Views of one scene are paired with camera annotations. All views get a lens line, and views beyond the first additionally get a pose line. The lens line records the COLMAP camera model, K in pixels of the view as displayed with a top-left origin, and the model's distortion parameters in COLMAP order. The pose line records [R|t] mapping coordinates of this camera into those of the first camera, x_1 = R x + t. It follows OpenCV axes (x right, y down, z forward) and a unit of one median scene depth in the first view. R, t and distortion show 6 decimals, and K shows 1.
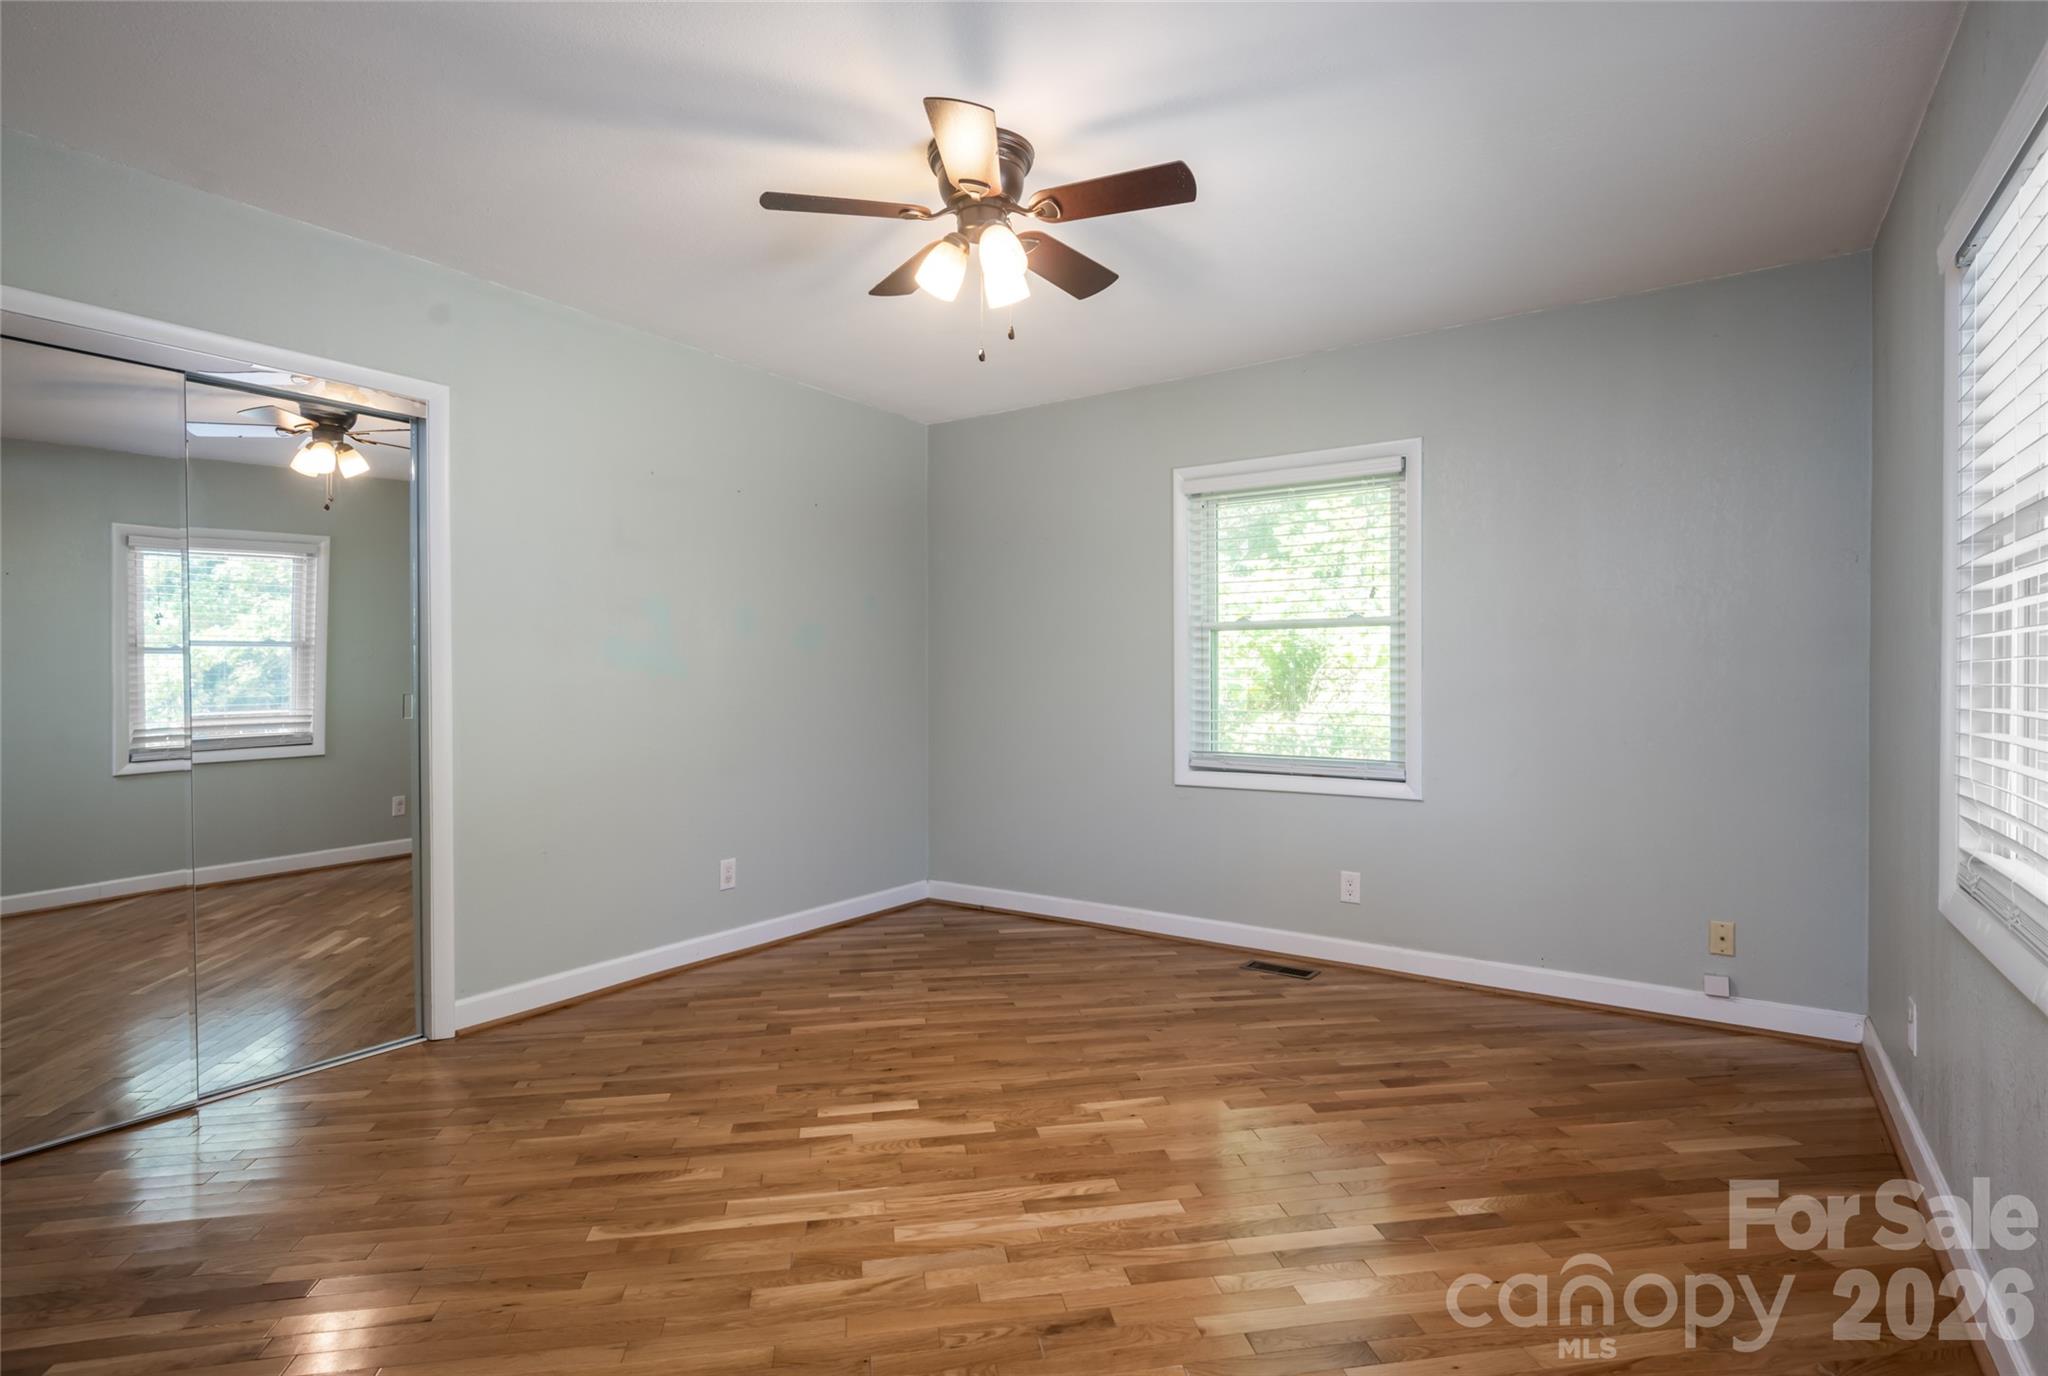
lens RADIAL K [[1001.7, 0, 1024.0], [0, 1001.7, 688.0], [0, 0, 1]] dist [-0.000019, -0.000001]
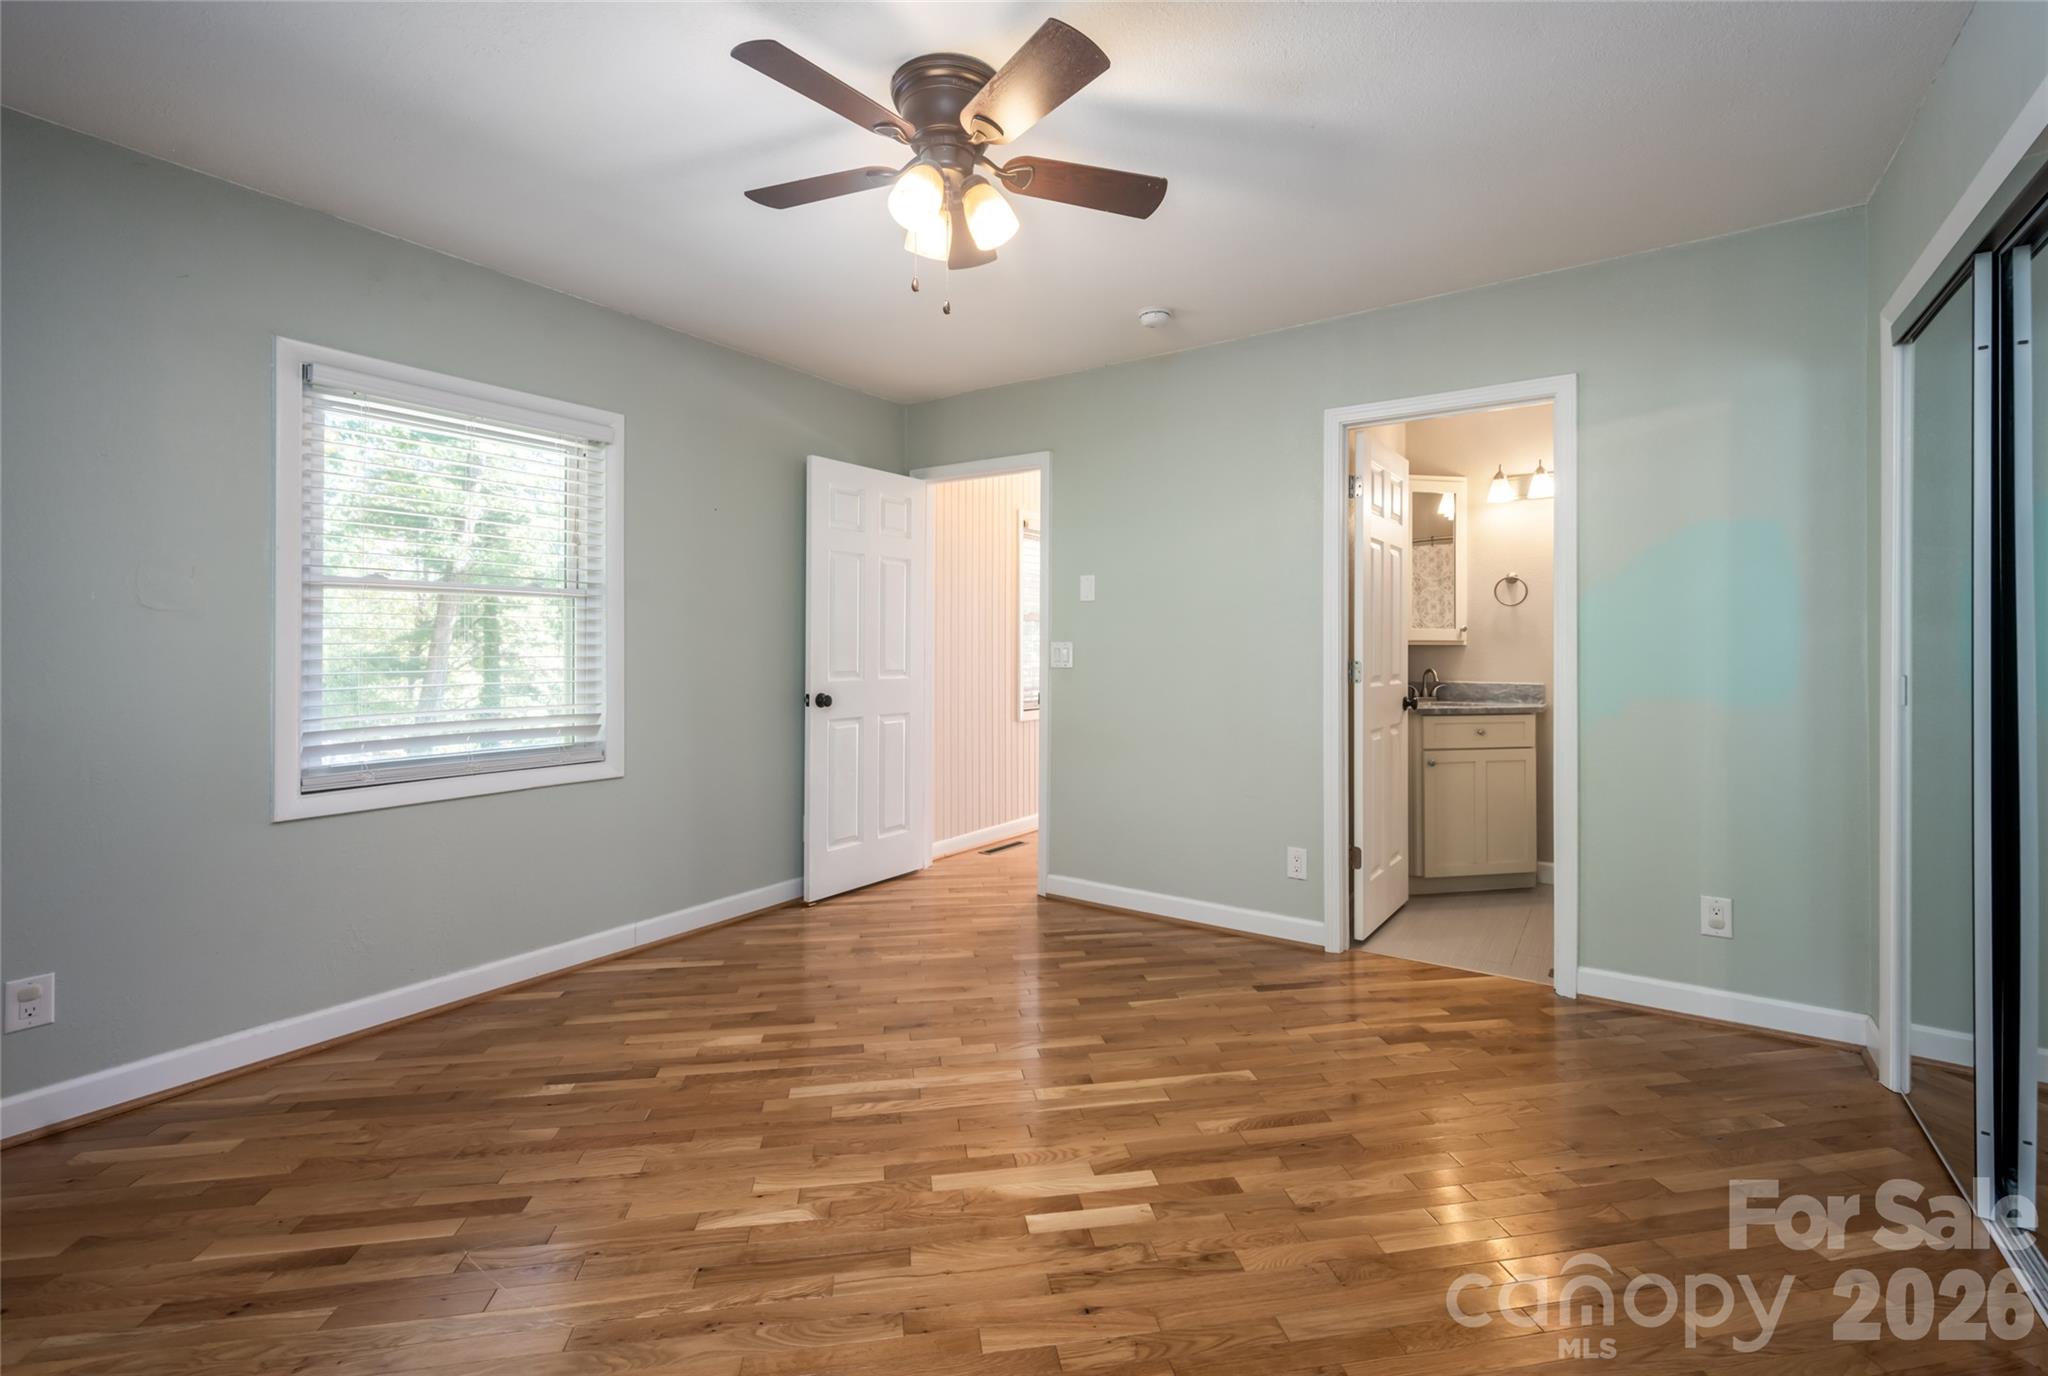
lens RADIAL K [[888.0, 0, 1023.6], [0, 888.0, 646.2], [0, 0, 1]] dist [-0.000061, -0.000012]
pose [[-0.999941, 0.002803, 0.010500, -0.119958], [0.002907, 0.999947, 0.009911, -0.027433], [-0.010471, 0.009940, -0.999896, 1.798467]]
